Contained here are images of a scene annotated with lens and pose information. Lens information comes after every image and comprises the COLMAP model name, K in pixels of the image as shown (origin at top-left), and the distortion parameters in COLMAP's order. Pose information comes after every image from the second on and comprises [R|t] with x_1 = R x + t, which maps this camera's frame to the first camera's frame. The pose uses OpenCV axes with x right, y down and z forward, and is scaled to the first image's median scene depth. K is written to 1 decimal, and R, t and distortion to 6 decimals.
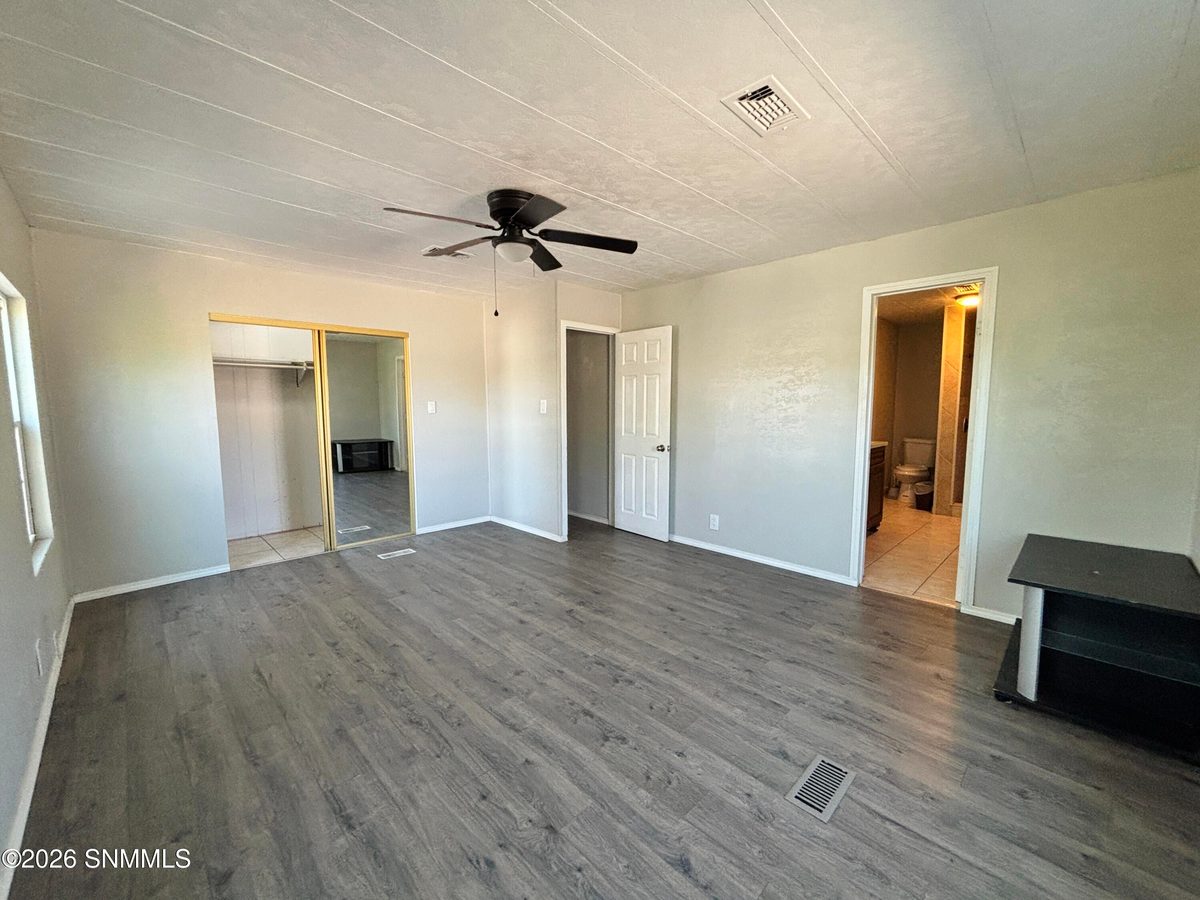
lens RADIAL K [[485.8, 0, 603.5], [0, 485.8, 448.2], [0, 0, 1]] dist [0.012255, -0.000221]
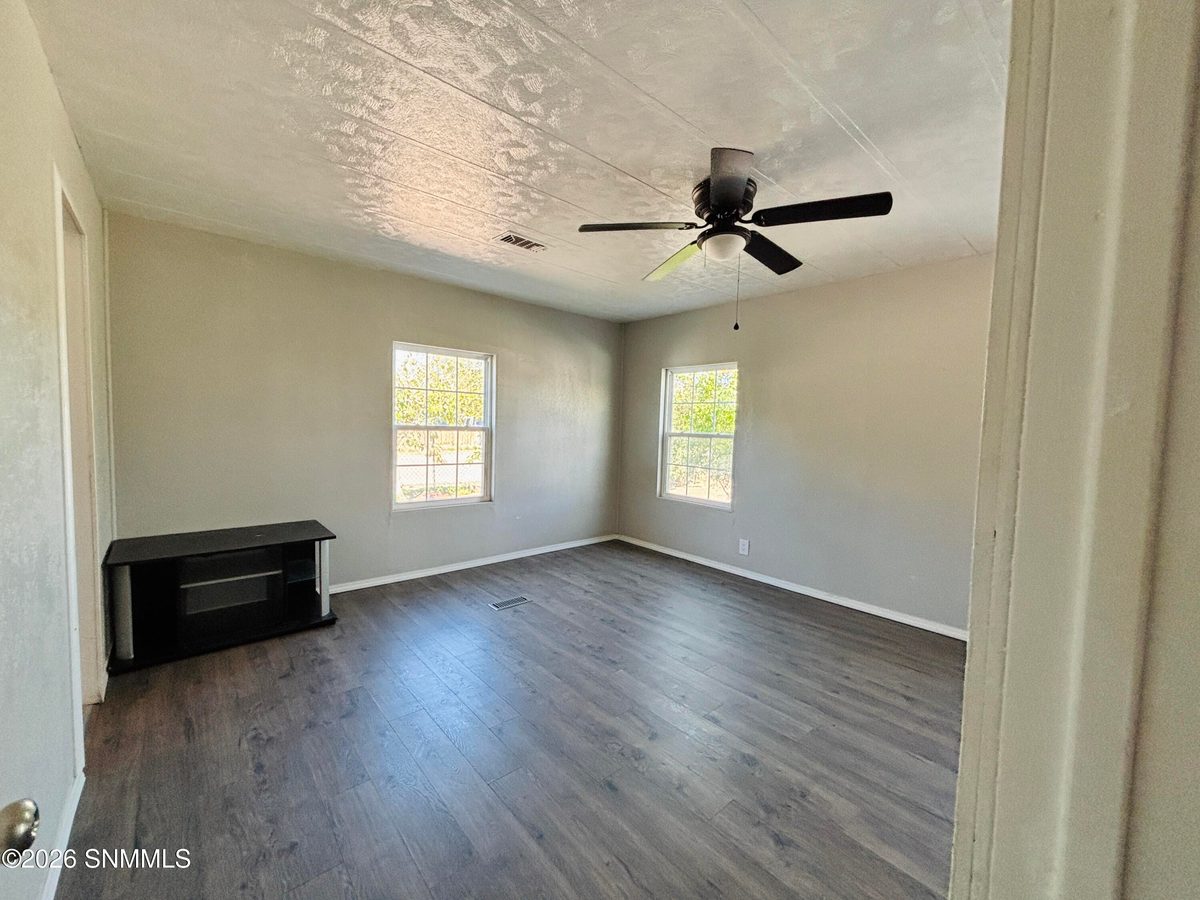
lens RADIAL K [[485.8, 0, 600.2], [0, 485.8, 448.3], [0, 0, 1]] dist [0.012255, -0.000221]
pose [[-0.997562, -0.025706, 0.064875, -0.035963], [-0.015505, 0.988088, 0.153109, -0.189003], [-0.068038, 0.151730, -0.986078, 1.937352]]
